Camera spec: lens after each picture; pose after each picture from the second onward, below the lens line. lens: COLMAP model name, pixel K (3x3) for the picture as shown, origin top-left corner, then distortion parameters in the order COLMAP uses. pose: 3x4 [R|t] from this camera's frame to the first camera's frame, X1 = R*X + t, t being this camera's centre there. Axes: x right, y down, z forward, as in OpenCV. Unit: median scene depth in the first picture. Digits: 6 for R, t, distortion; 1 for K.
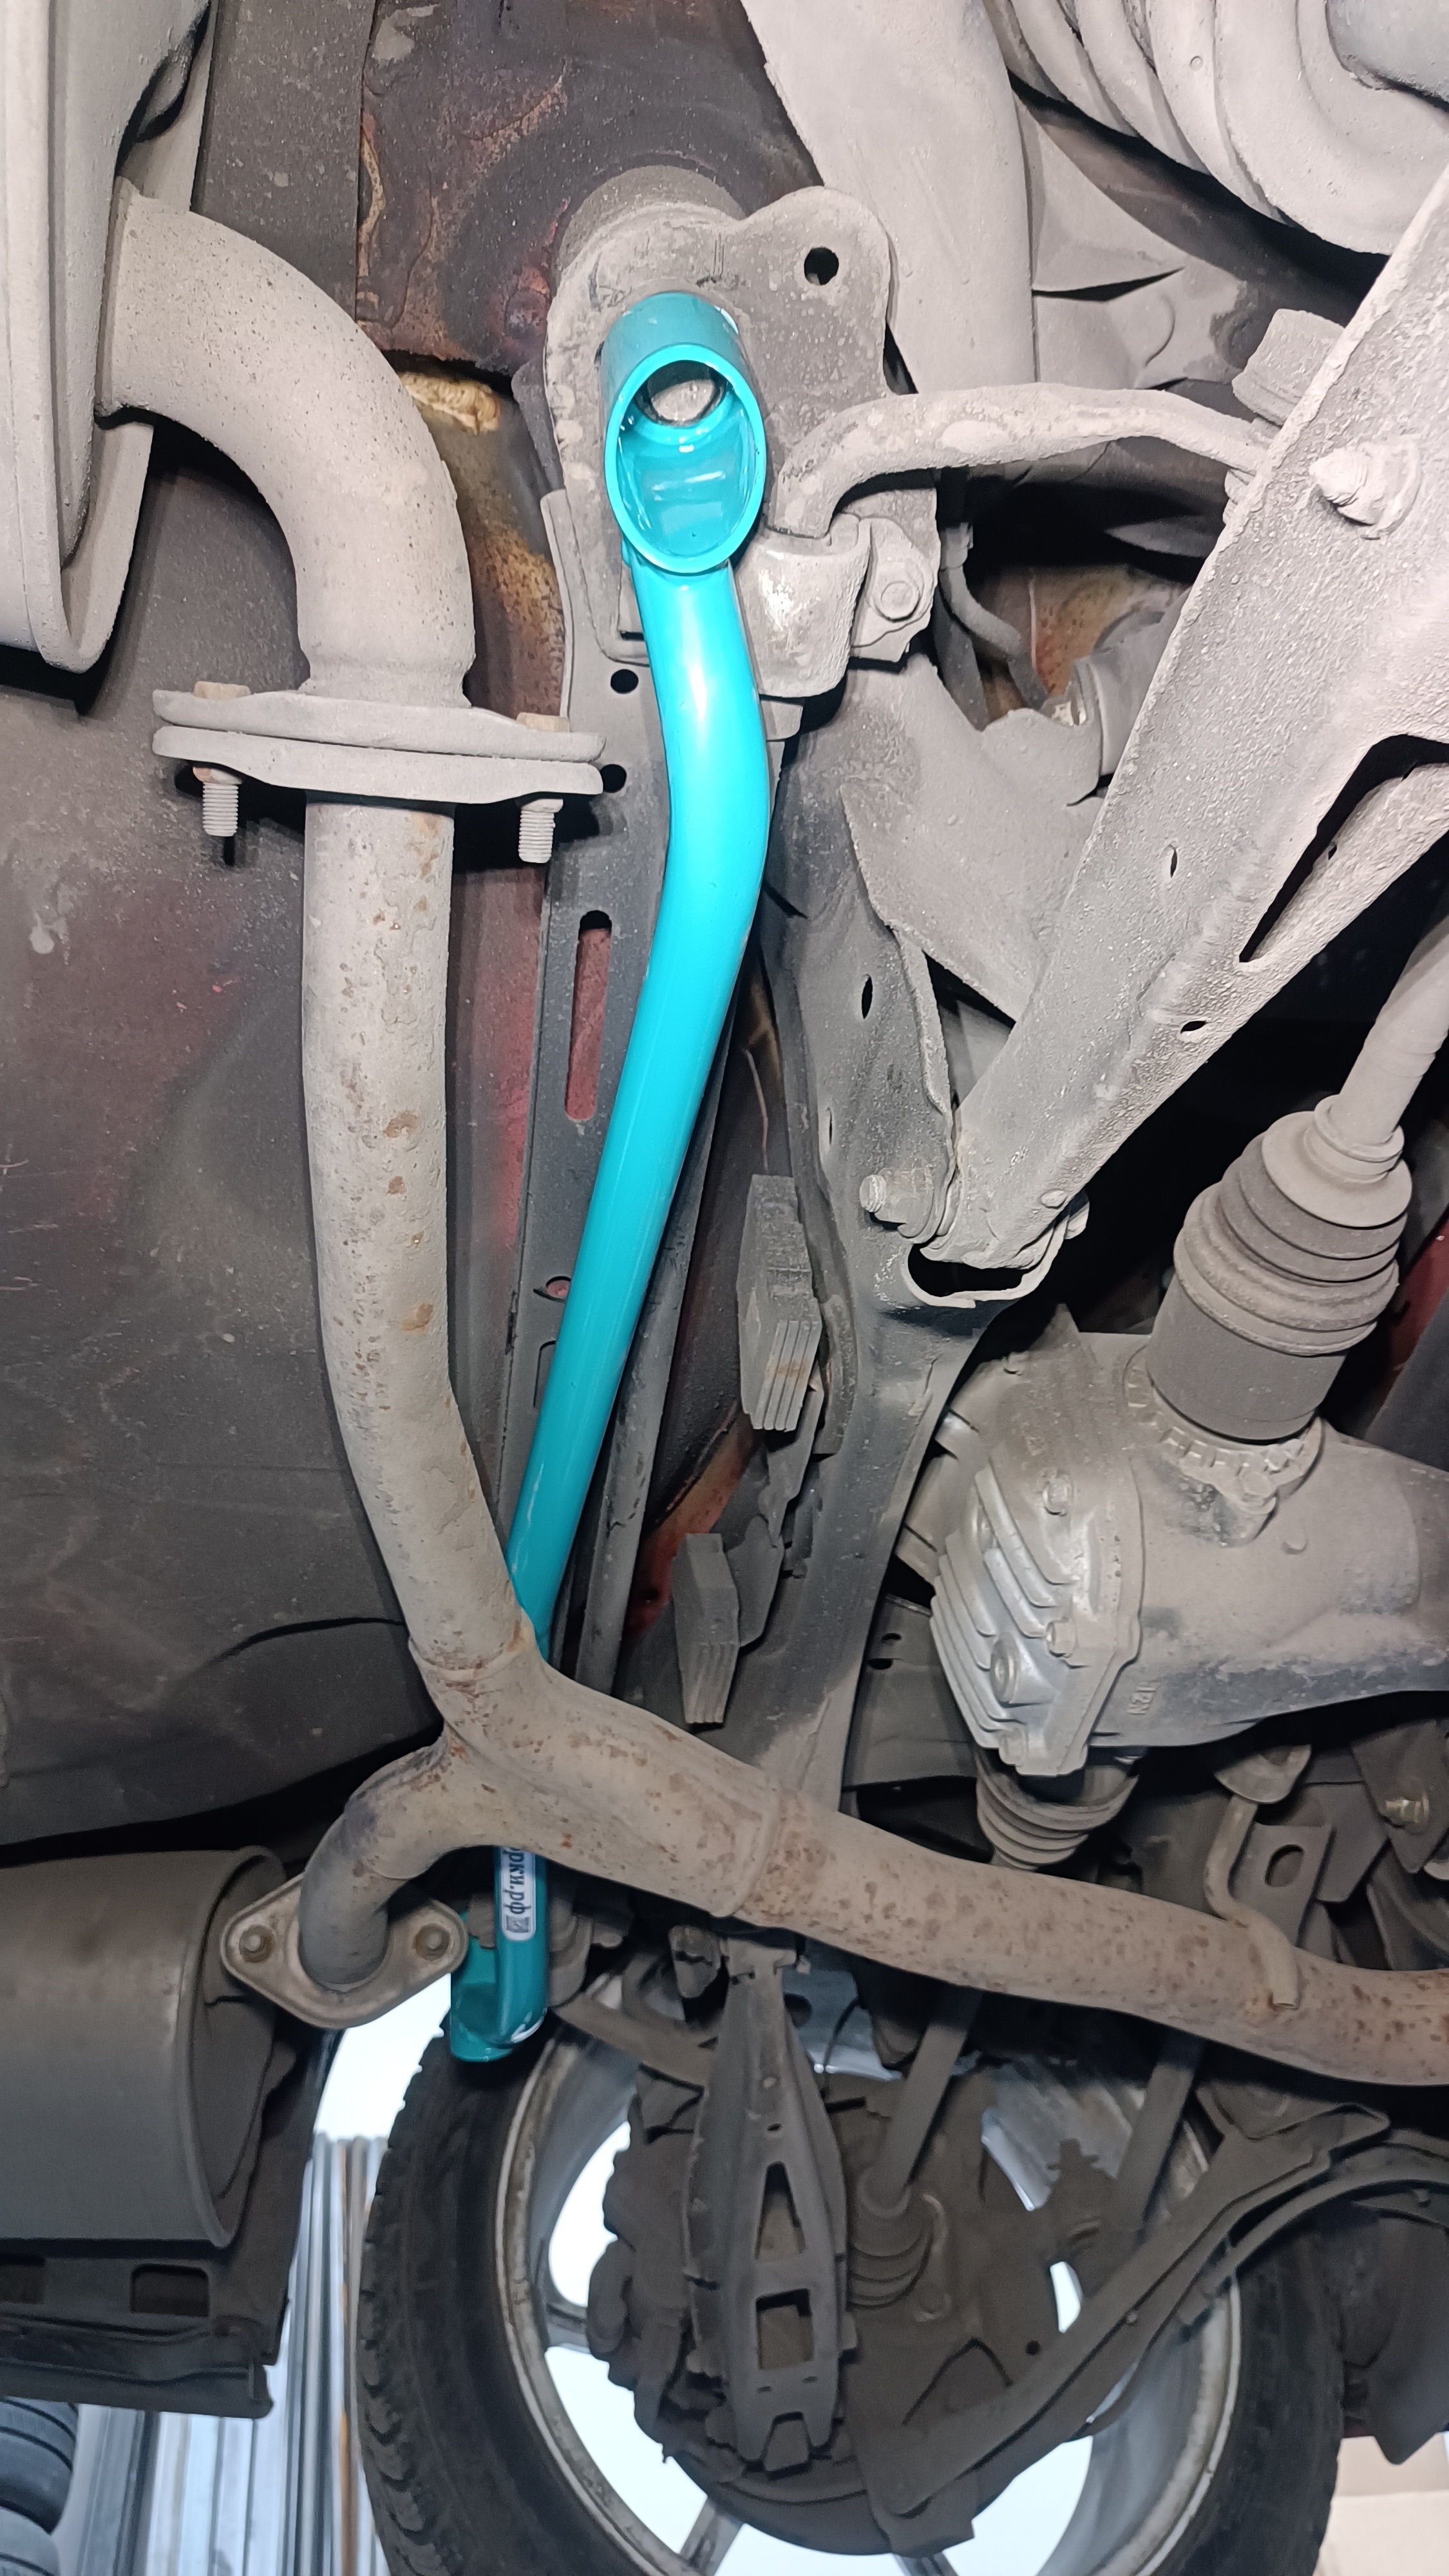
lens RADIAL K [[1916.5, 0, 722.3], [0, 1916.5, 1301.8], [0, 0, 1]] dist [0.024304, -0.024848]
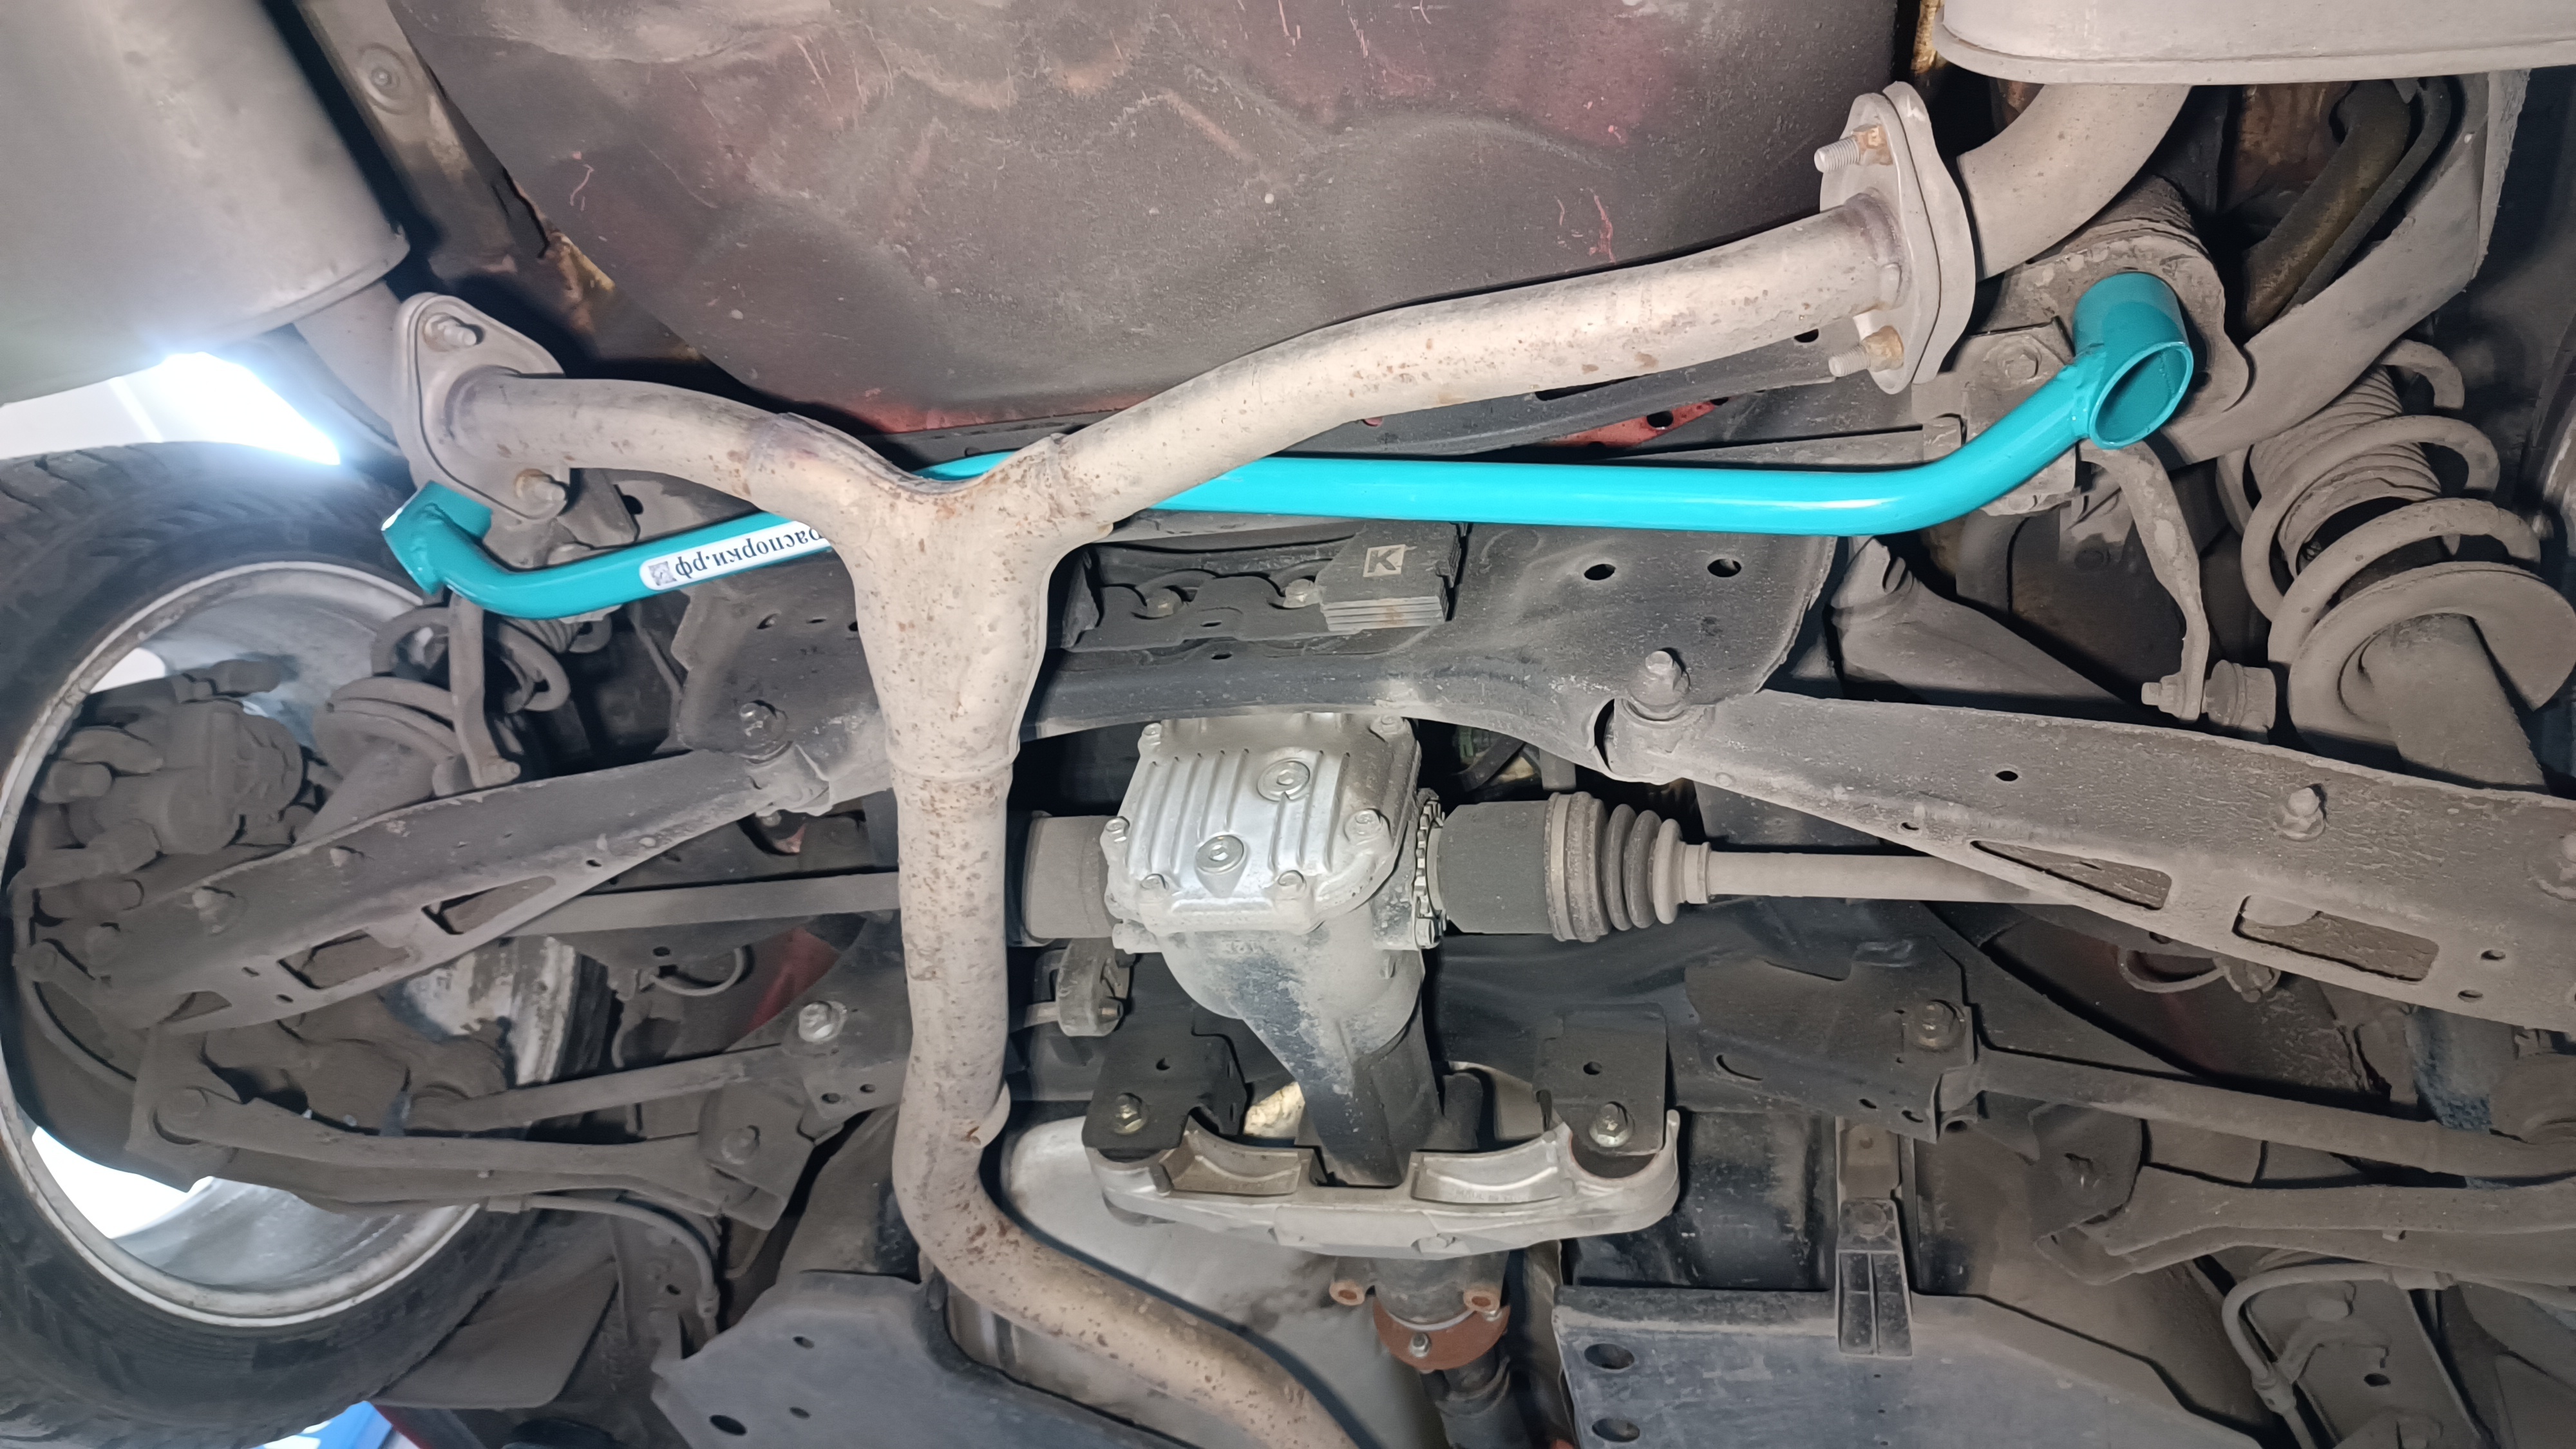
lens RADIAL K [[1916.5, 0, 1288.0], [0, 1916.5, 724.5], [0, 0, 1]] dist [0.024304, -0.024848]
pose [[0.350020, 0.795982, 0.493860, -0.559846], [-0.818826, 0.516055, -0.251419, 0.451034], [-0.454984, -0.316384, 0.832401, -0.049730]]
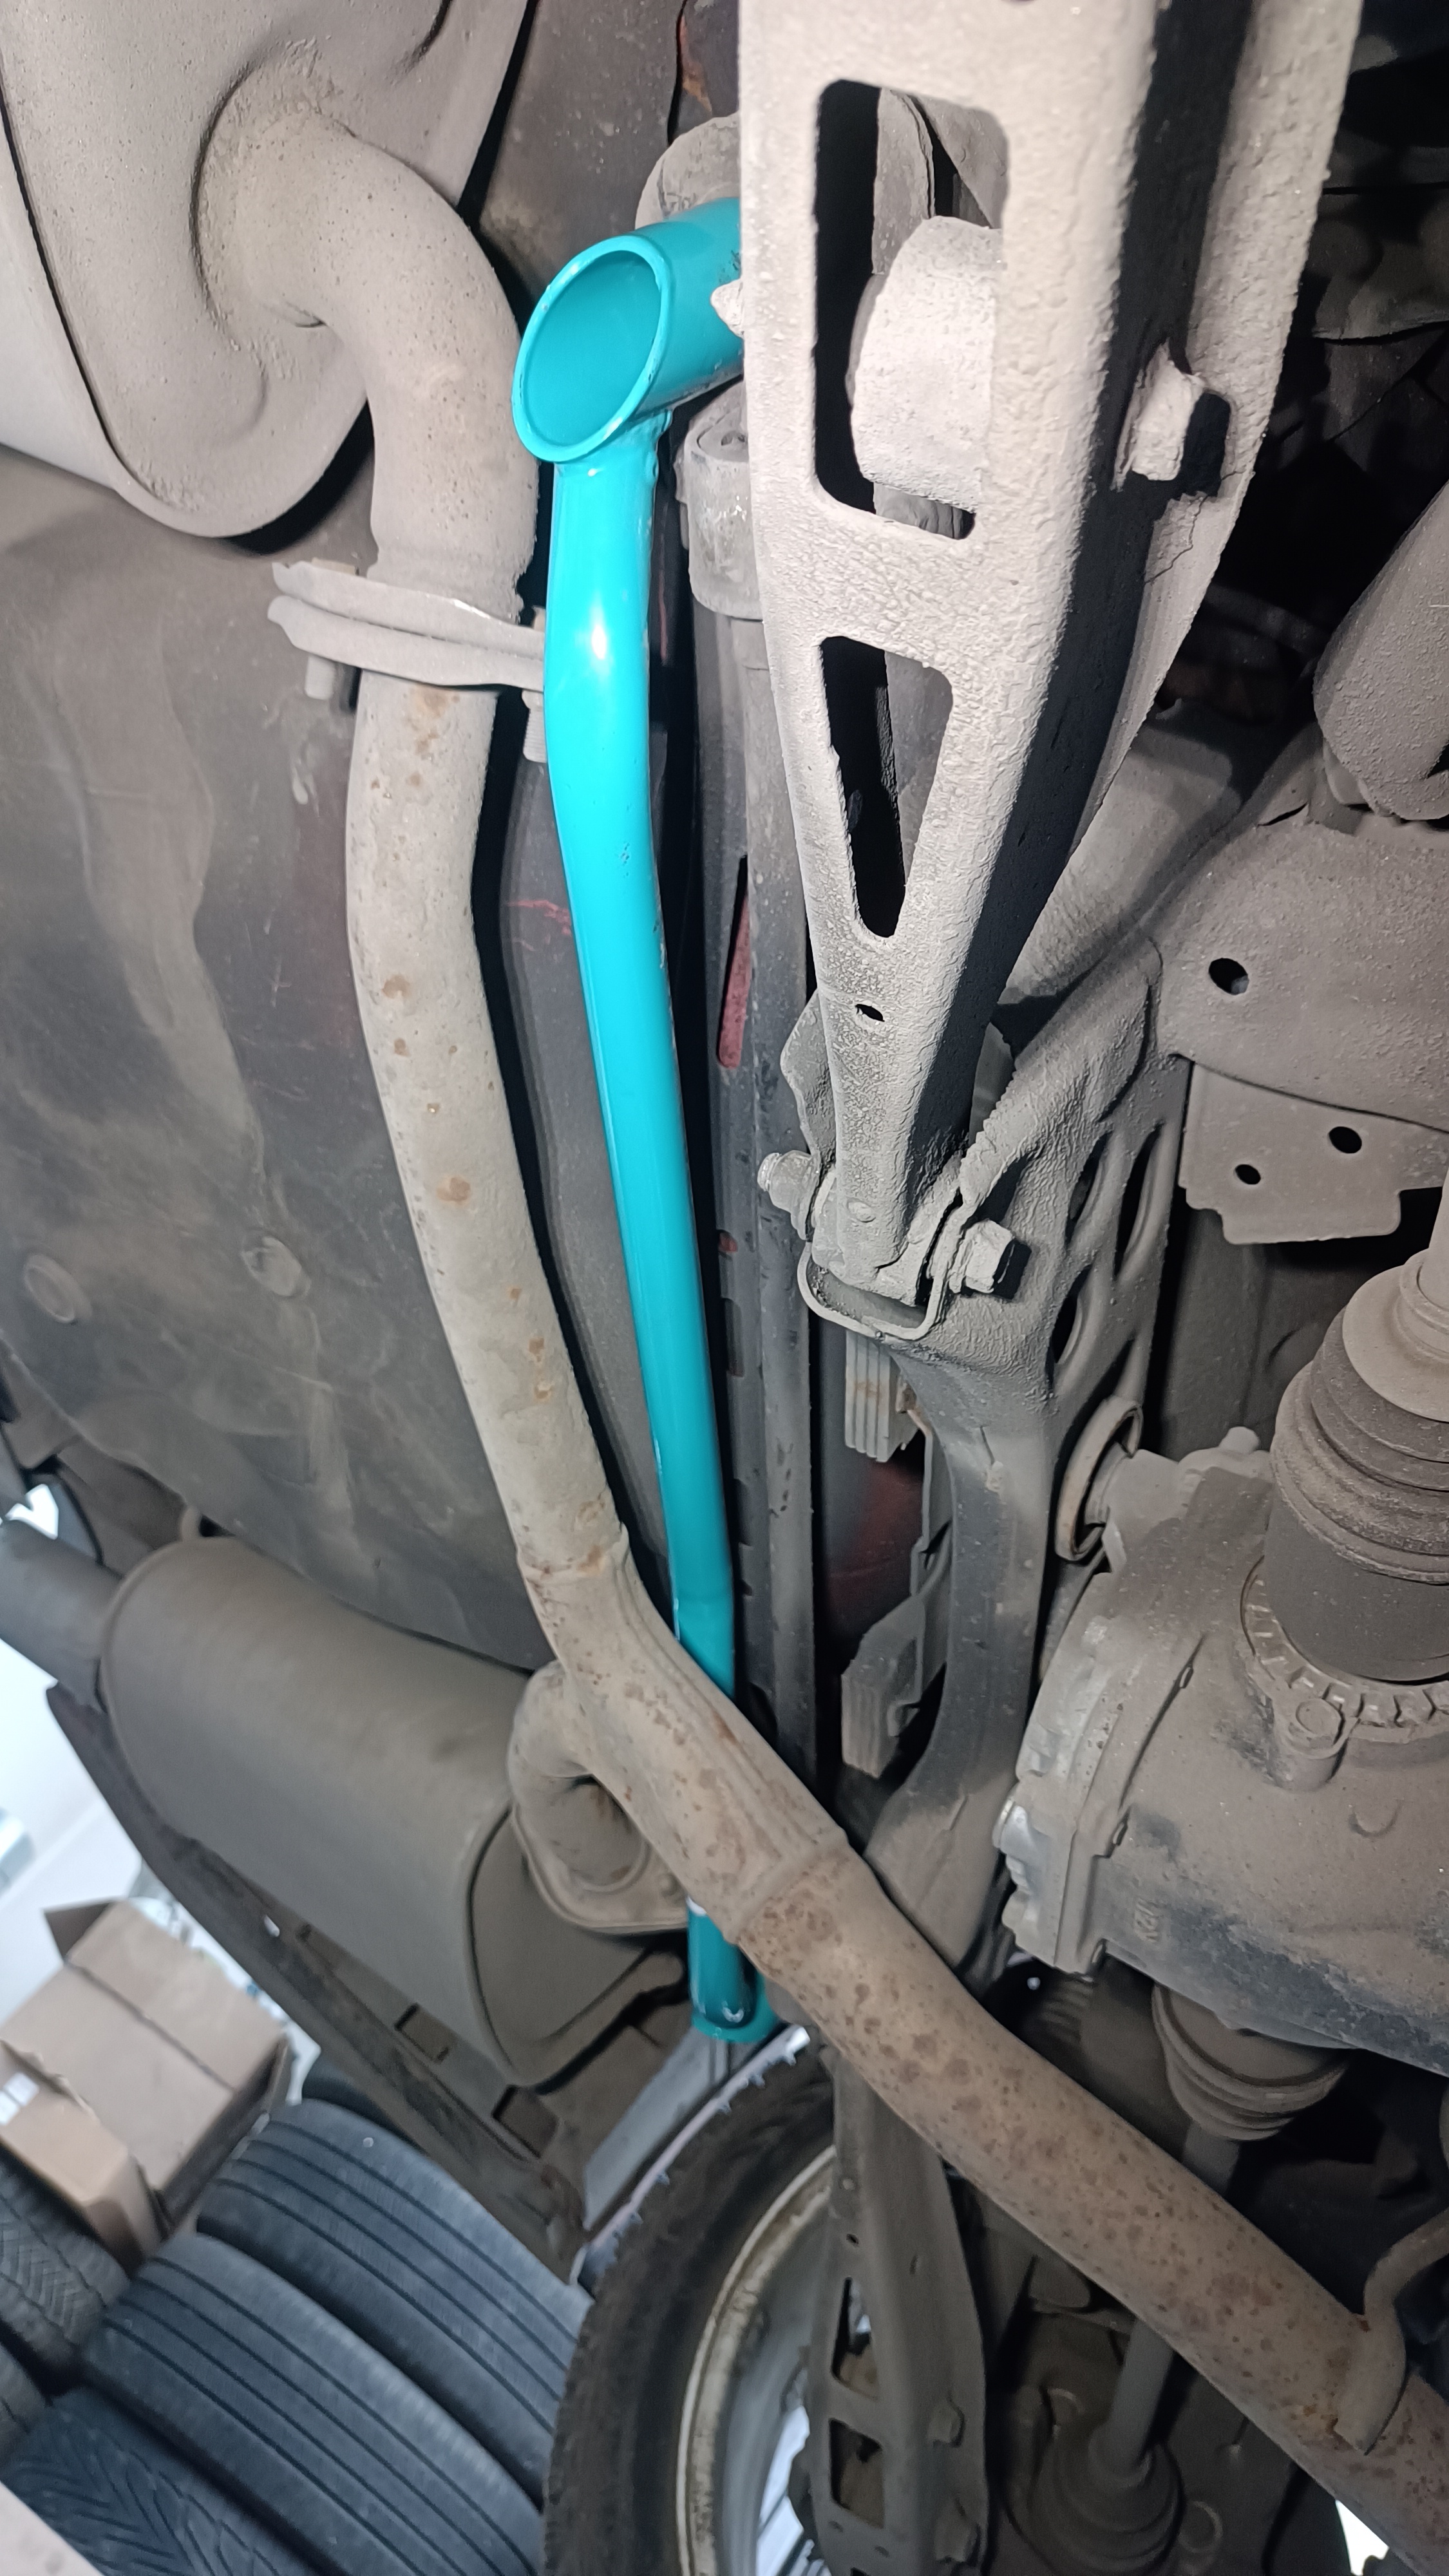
lens RADIAL K [[1916.5, 0, 722.3], [0, 1916.5, 1301.8], [0, 0, 1]] dist [0.024304, -0.024848]
pose [[0.757258, 0.287358, -0.586503, 0.513126], [-0.314820, 0.947396, 0.057701, -0.035915], [0.572231, 0.140948, 0.807889, 0.209738]]
